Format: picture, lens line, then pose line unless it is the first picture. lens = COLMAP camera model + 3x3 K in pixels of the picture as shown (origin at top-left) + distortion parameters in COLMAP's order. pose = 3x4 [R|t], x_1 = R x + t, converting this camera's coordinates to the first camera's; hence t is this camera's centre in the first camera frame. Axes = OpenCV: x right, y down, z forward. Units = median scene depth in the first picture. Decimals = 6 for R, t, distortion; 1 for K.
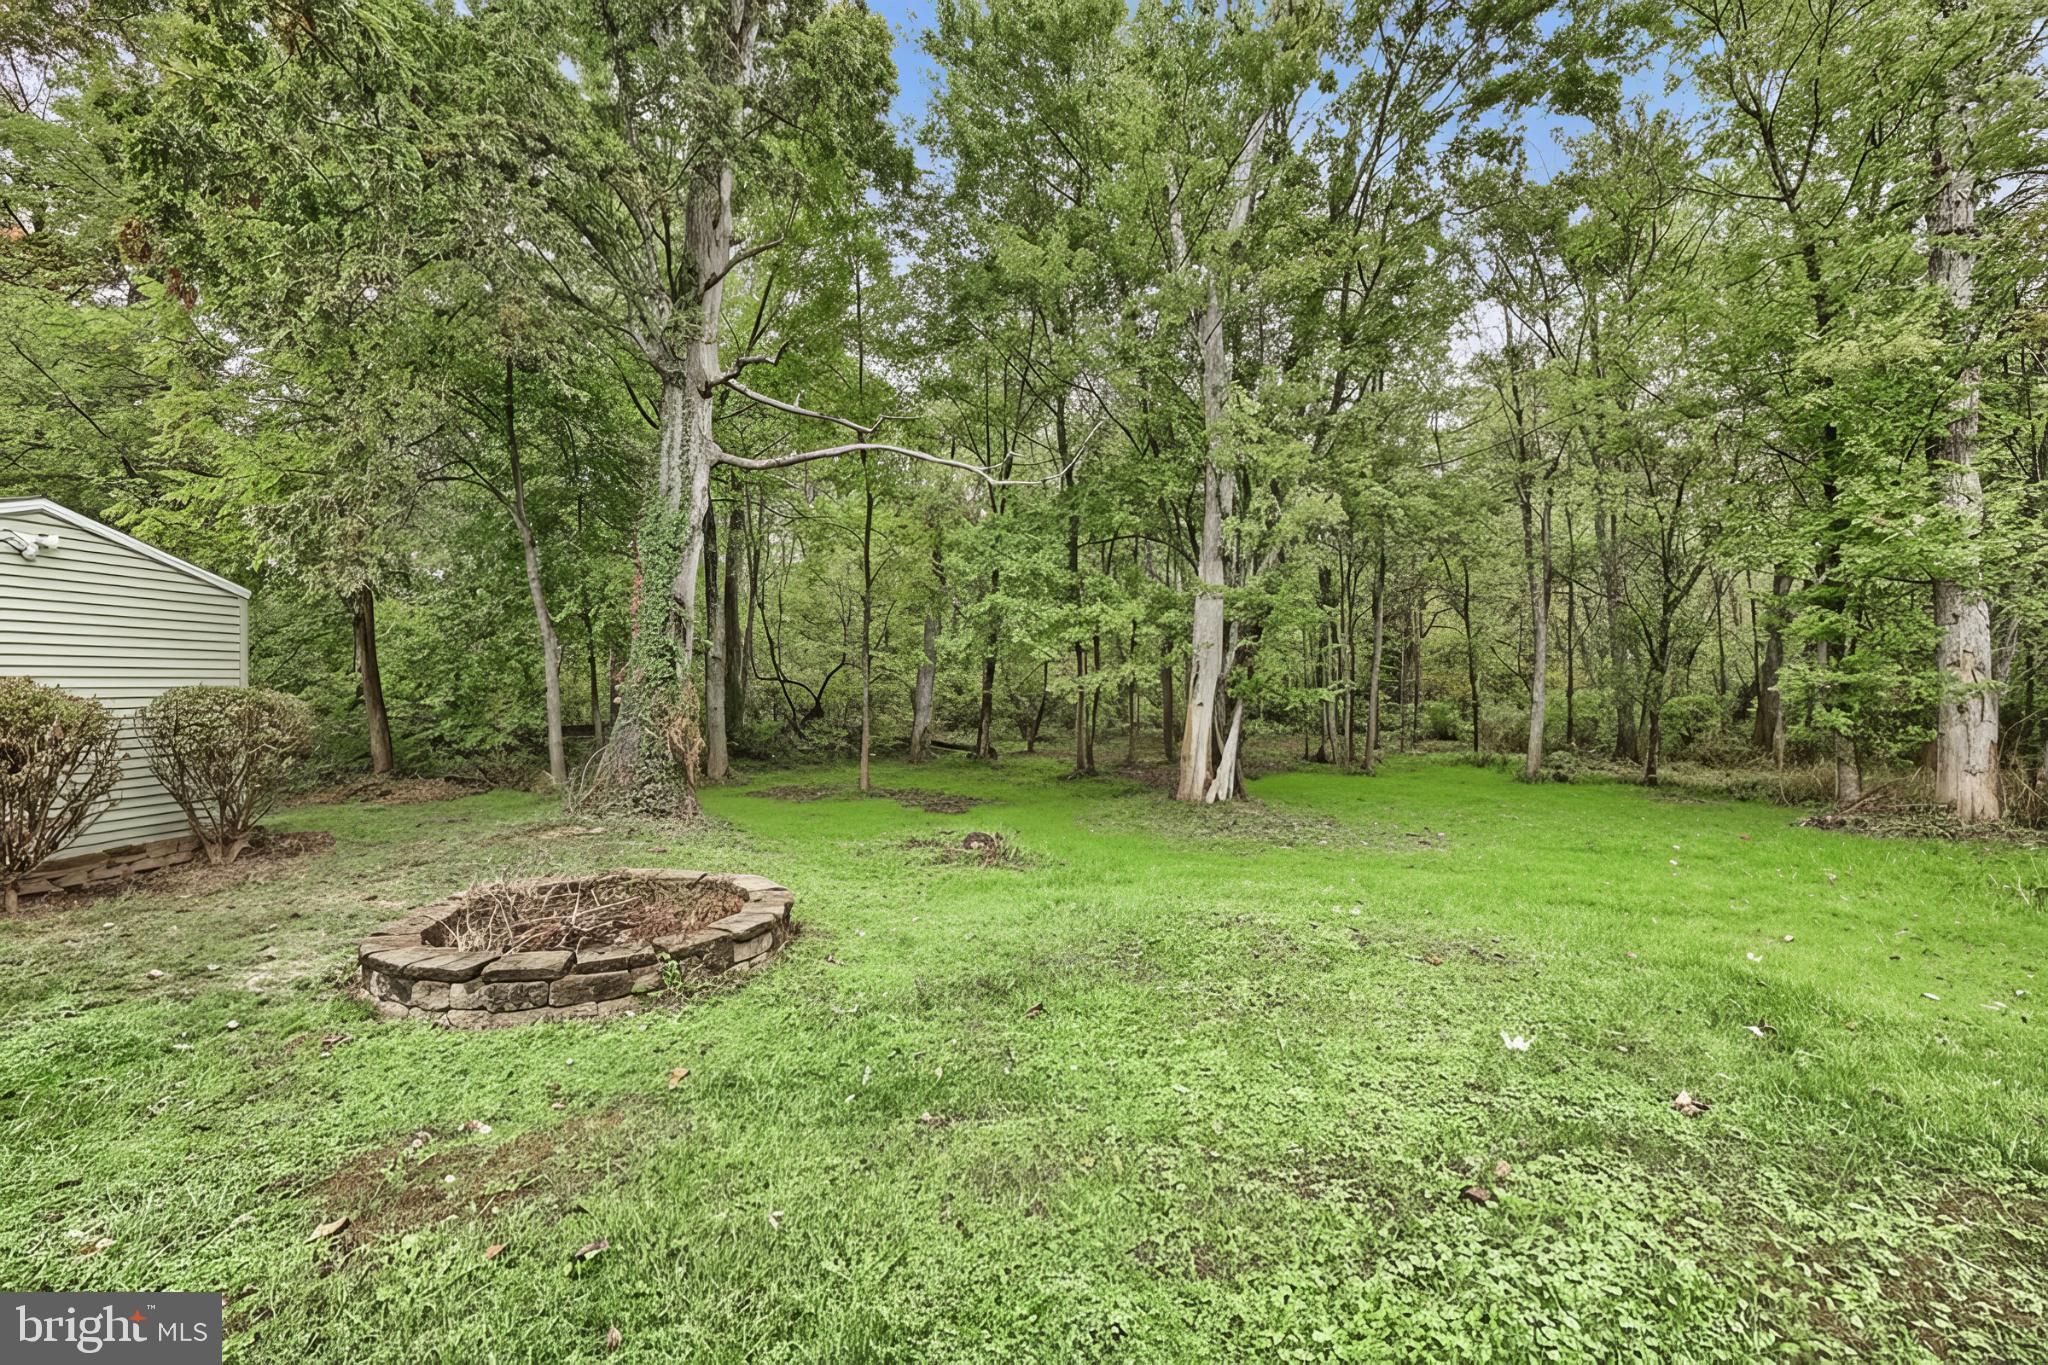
lens RADIAL K [[879.3, 0, 1024.0], [0, 879.3, 682.5], [0, 0, 1]] dist [-0.000676, -0.000073]
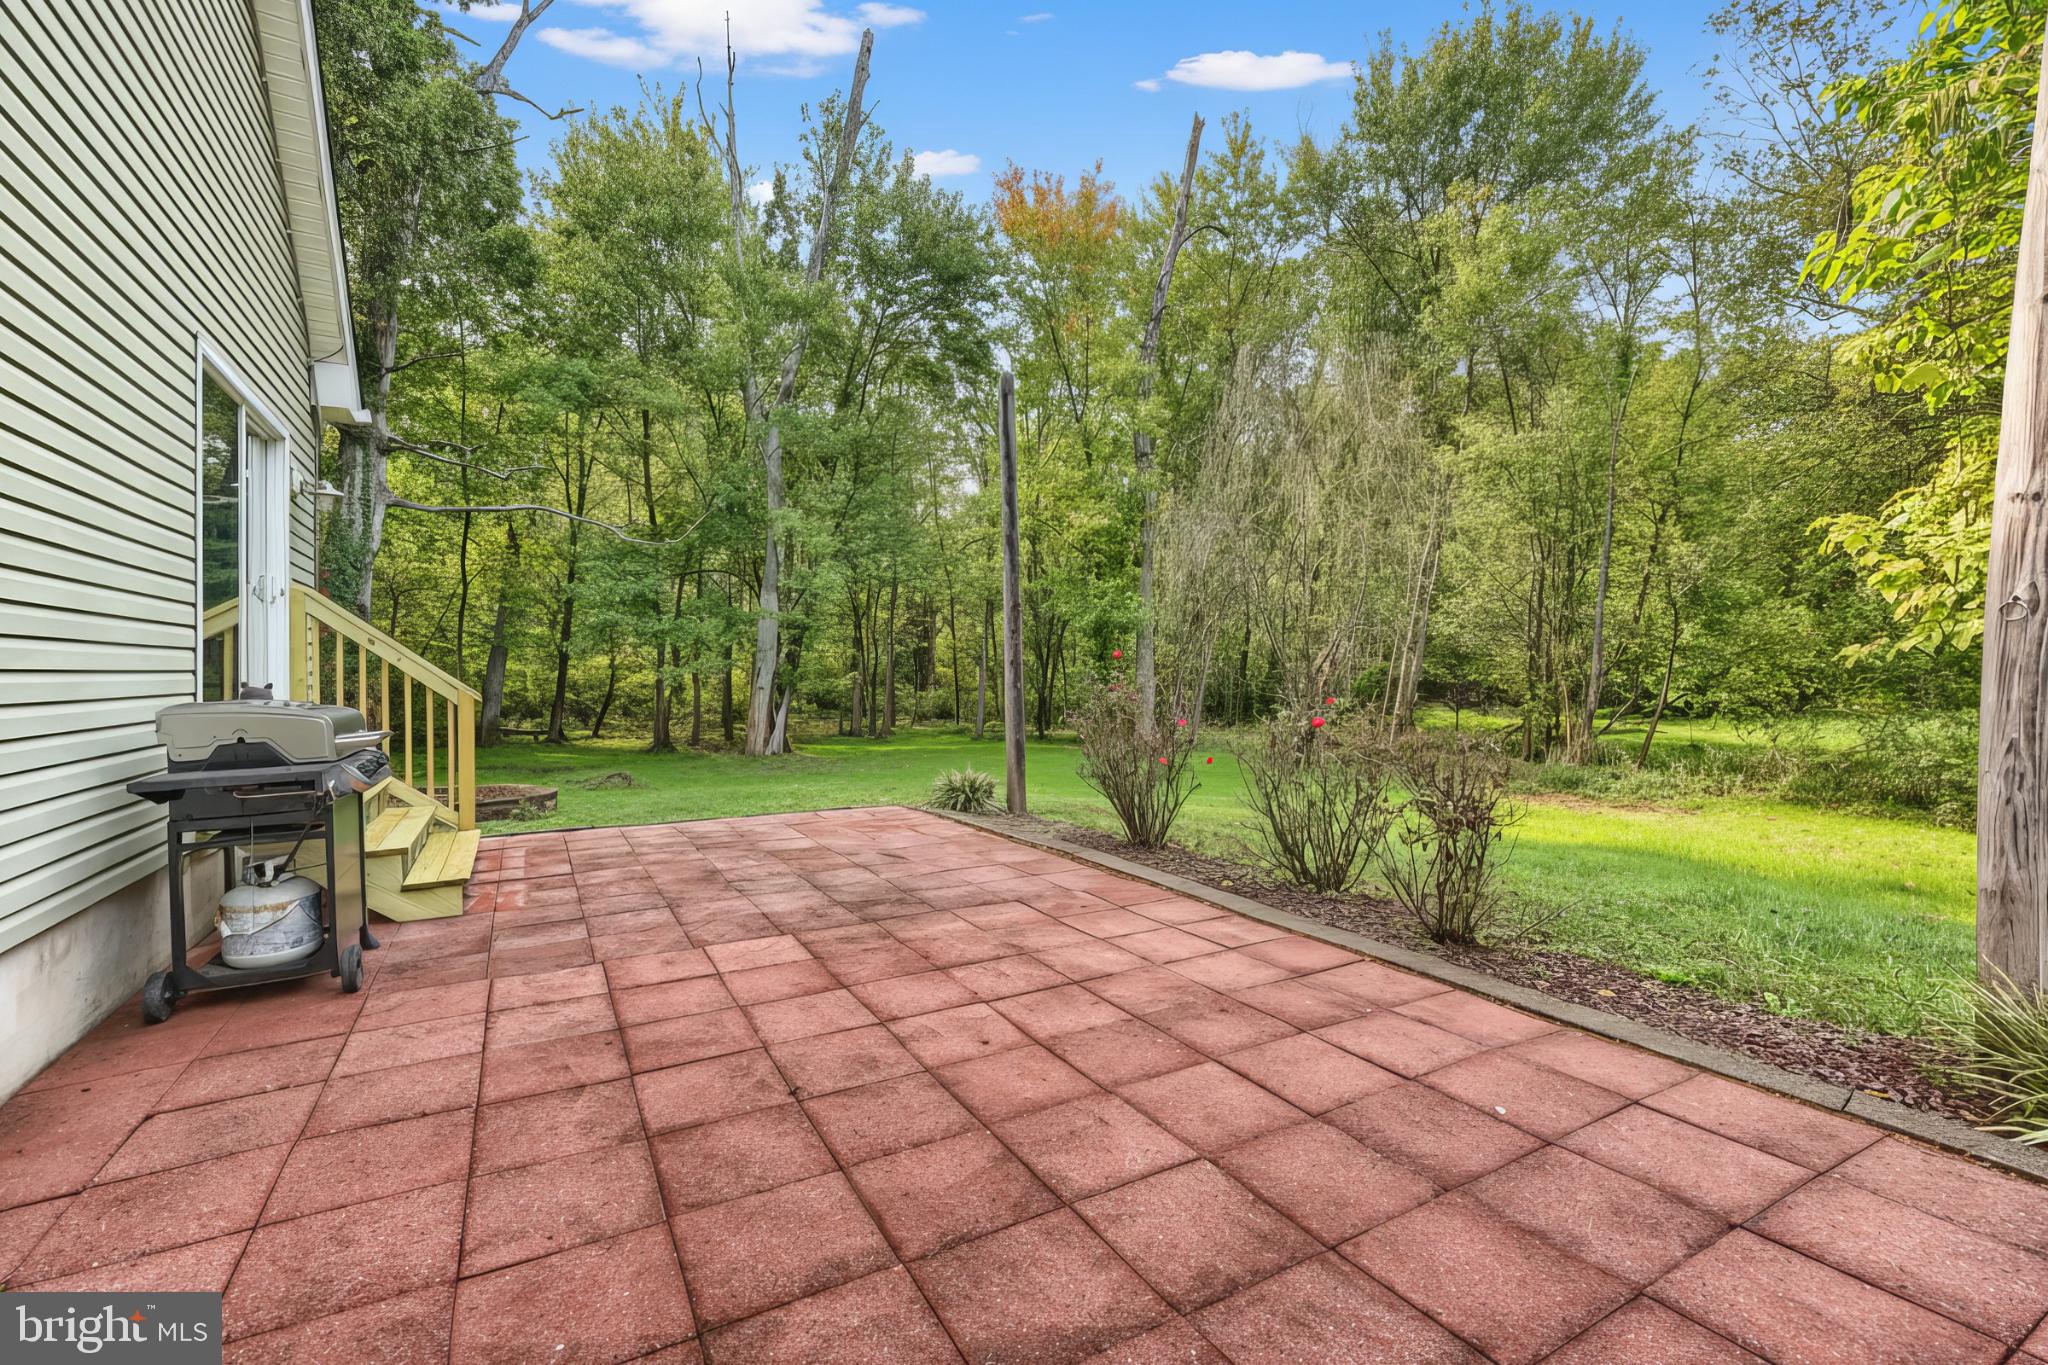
lens RADIAL K [[879.3, 0, 1024.0], [0, 879.3, 682.5], [0, 0, 1]] dist [-0.000676, -0.000073]
pose [[0.881173, 0.007136, 0.472740, -0.116361], [-0.014463, 0.999825, 0.011867, -0.012852], [-0.472573, -0.017294, 0.881122, -0.545281]]
